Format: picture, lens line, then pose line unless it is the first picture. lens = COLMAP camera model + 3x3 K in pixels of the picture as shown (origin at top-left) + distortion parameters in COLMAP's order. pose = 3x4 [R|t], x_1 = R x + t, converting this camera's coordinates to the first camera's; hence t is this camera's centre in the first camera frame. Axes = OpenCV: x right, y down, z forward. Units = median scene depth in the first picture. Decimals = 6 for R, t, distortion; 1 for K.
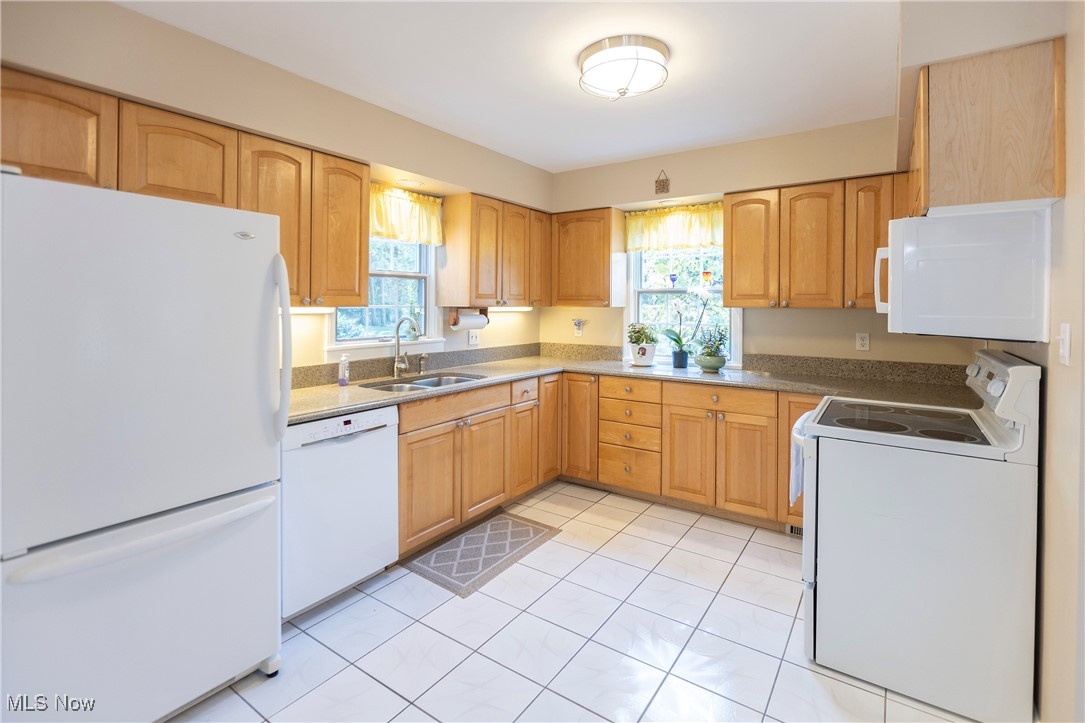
lens RADIAL K [[512.8, 0, 517.2], [0, 512.8, 313.6], [0, 0, 1]] dist [-0.005272, 0.002477]
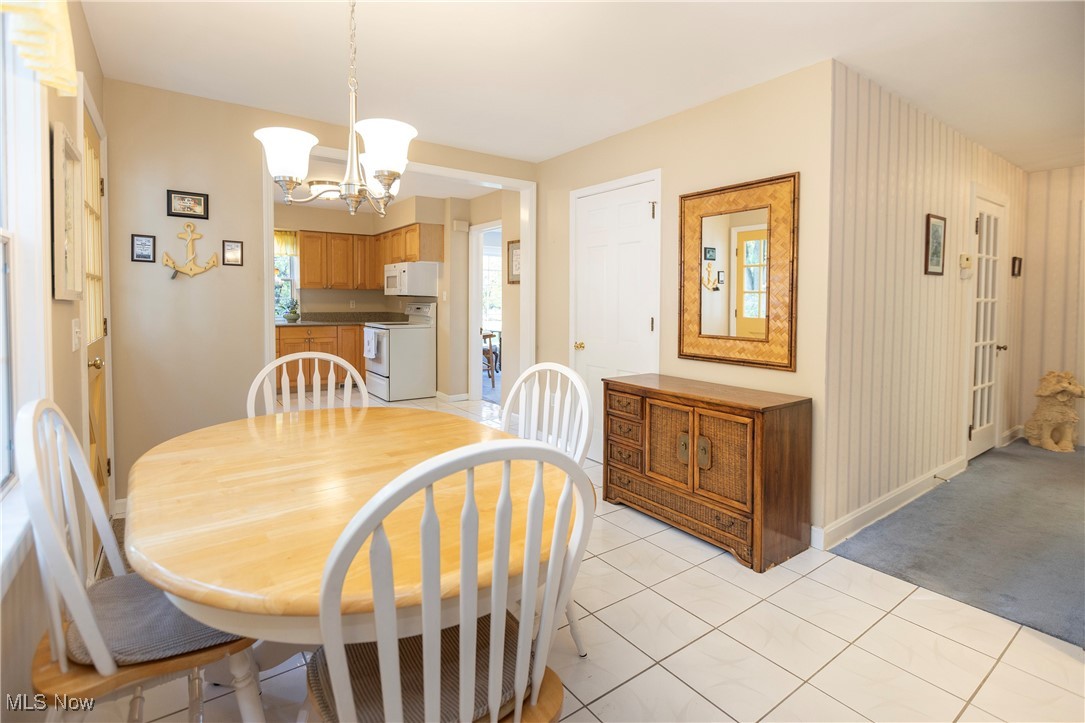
lens RADIAL K [[512.8, 0, 539.0], [0, 512.8, 316.6], [0, 0, 1]] dist [-0.005272, 0.002477]
pose [[0.312533, -0.033920, 0.949301, -1.246299], [0.007197, 0.999418, 0.033341, 0.039511], [-0.949879, -0.003588, 0.312596, -0.514140]]
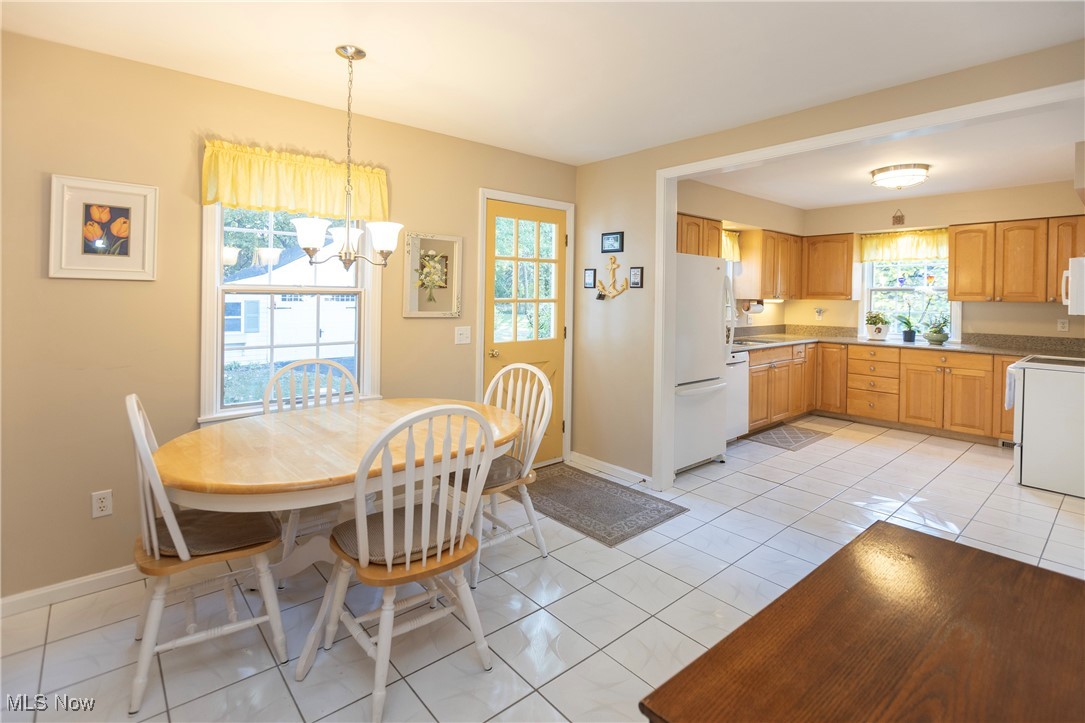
lens RADIAL K [[512.8, 0, 495.8], [0, 512.8, 303.5], [0, 0, 1]] dist [-0.005272, 0.002477]
pose [[0.961417, 0.008921, -0.274951, -0.484142], [-0.009226, 0.999957, 0.000185, 0.007697], [0.274941, 0.002359, 0.961458, -0.850416]]
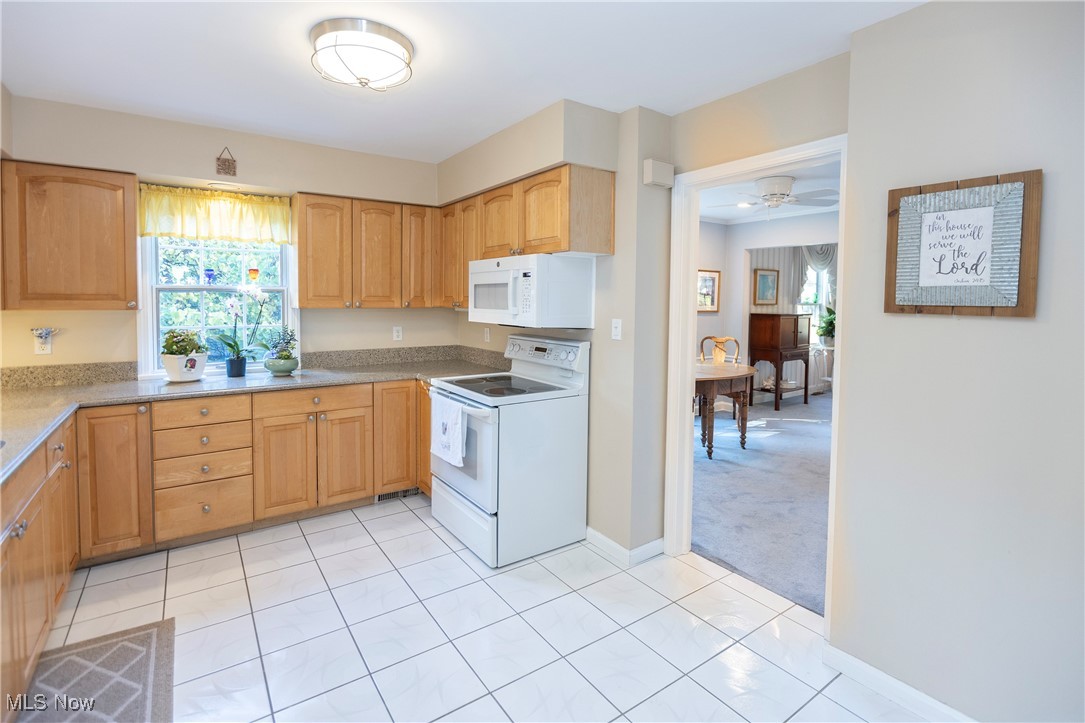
lens RADIAL K [[512.8, 0, 549.2], [0, 512.8, 314.4], [0, 0, 1]] dist [-0.005272, 0.002477]
pose [[0.312153, -0.031923, 0.949495, -0.404082], [0.008610, 0.999489, 0.030773, -0.027842], [-0.949993, -0.001431, 0.312268, 0.247397]]
